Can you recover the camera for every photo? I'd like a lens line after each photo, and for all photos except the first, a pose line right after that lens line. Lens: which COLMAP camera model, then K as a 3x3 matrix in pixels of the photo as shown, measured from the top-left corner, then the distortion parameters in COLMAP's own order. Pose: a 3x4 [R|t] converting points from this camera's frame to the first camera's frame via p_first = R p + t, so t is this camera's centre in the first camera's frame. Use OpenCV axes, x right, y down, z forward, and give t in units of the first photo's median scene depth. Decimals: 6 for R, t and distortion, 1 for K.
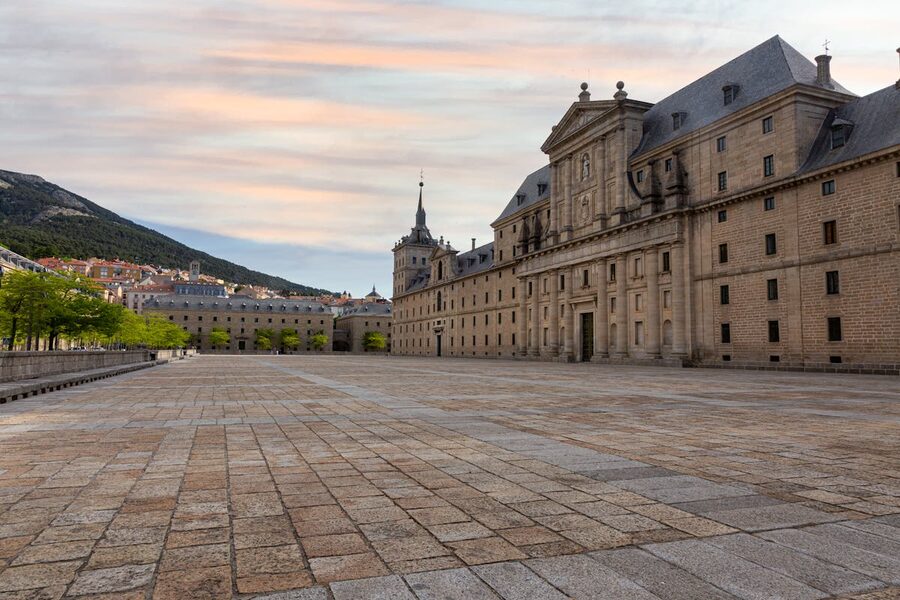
lens RADIAL K [[615.0, 0, 450.0], [0, 615.0, 300.0], [0, 0, 1]] dist [-0.007175, 0.002781]
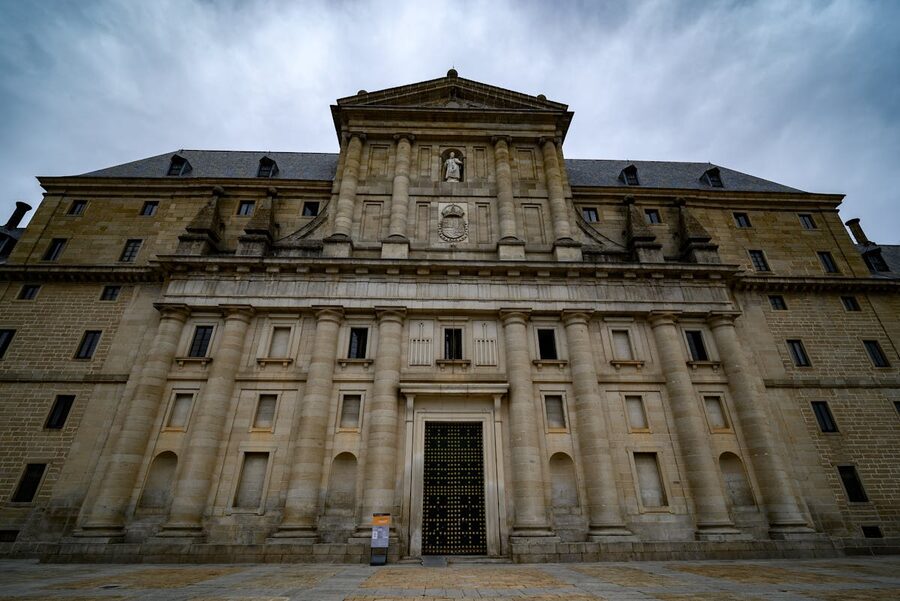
lens RADIAL K [[417.1, 0, 450.0], [0, 417.1, 300.5], [0, 0, 1]] dist [0.013928, -0.010195]
pose [[0.320853, 0.435830, 0.840896, -0.065525], [-0.070714, 0.896382, -0.437606, 0.080260], [-0.944485, 0.080944, 0.318426, 0.993276]]
